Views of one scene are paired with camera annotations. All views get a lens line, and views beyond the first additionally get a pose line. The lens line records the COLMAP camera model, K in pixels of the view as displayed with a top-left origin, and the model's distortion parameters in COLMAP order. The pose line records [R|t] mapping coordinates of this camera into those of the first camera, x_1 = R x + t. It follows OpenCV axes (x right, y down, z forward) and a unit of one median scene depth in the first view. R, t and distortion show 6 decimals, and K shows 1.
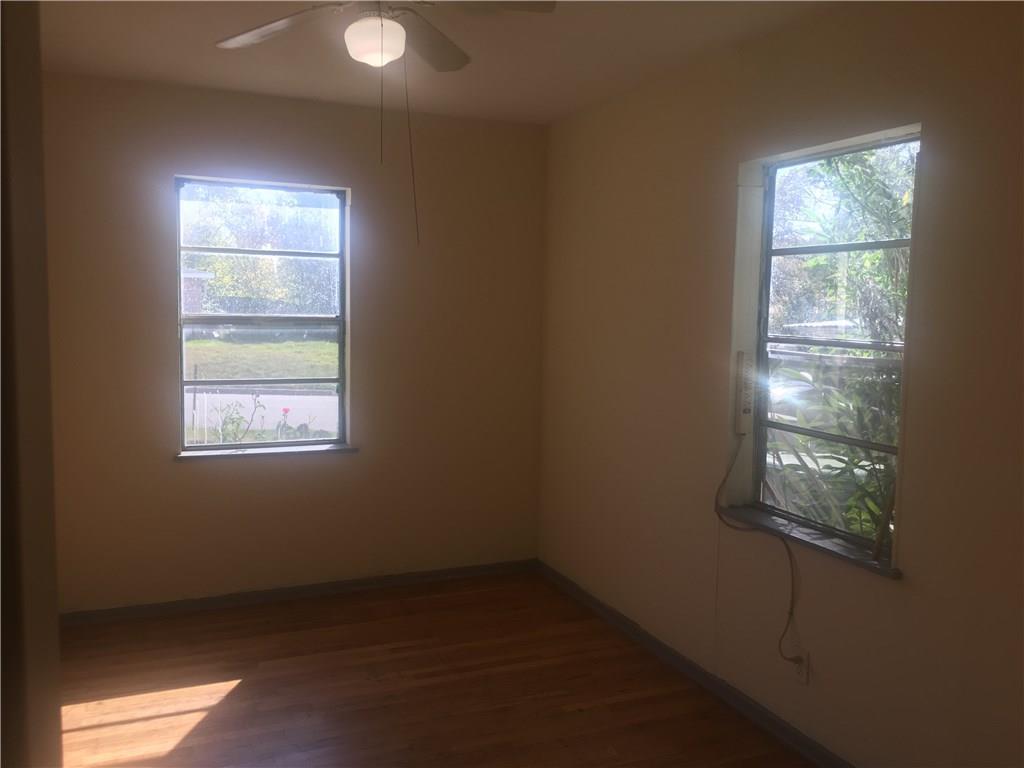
lens RADIAL K [[867.6, 0, 513.5], [0, 867.6, 383.5], [0, 0, 1]] dist [0.045530, -0.015047]
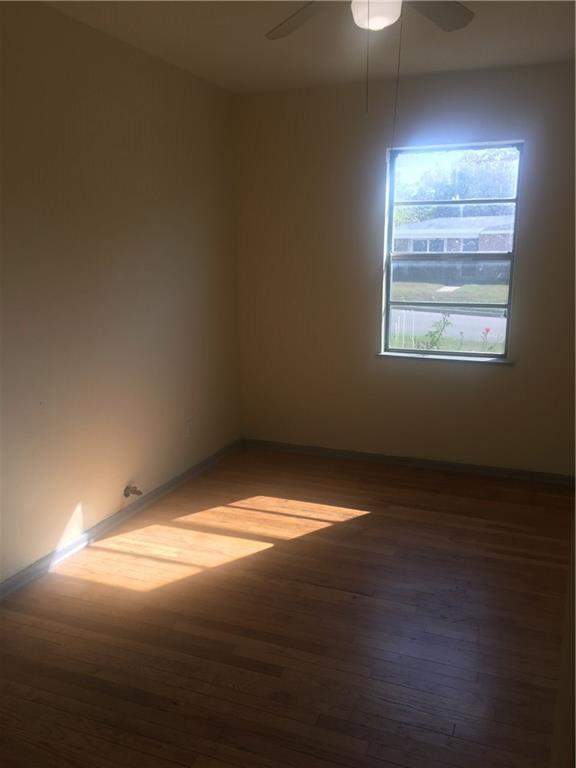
lens RADIAL K [[659.3, 0, 288.0], [0, 659.3, 384.0], [0, 0, 1]] dist [0.068639, -0.005848]
pose [[0.709255, 0.125739, -0.693648, 0.296651], [-0.049699, 0.990435, 0.128721, -0.000317], [0.703198, -0.056822, 0.708719, 0.145610]]
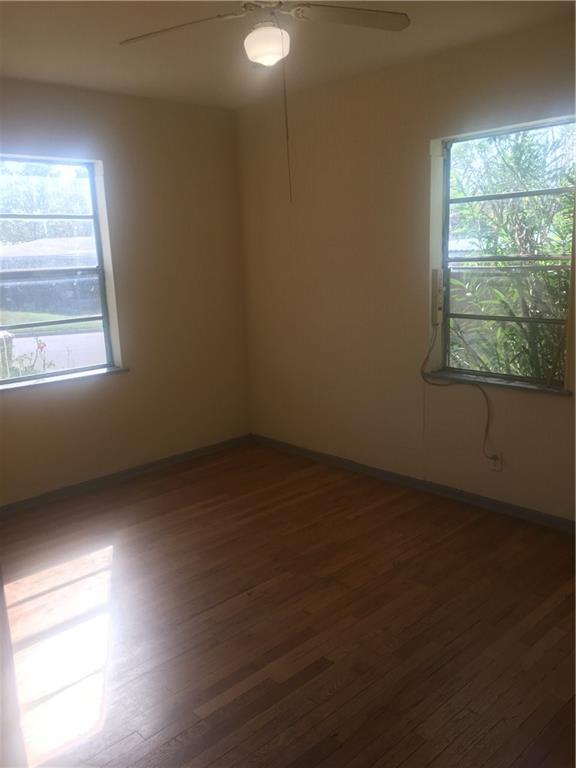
lens RADIAL K [[659.3, 0, 288.0], [0, 659.3, 384.0], [0, 0, 1]] dist [0.068639, -0.005848]
pose [[0.938184, -0.126188, 0.322316, -0.336288], [0.089611, 0.987979, 0.125964, -0.007151], [-0.334336, -0.089295, 0.938214, -0.012984]]
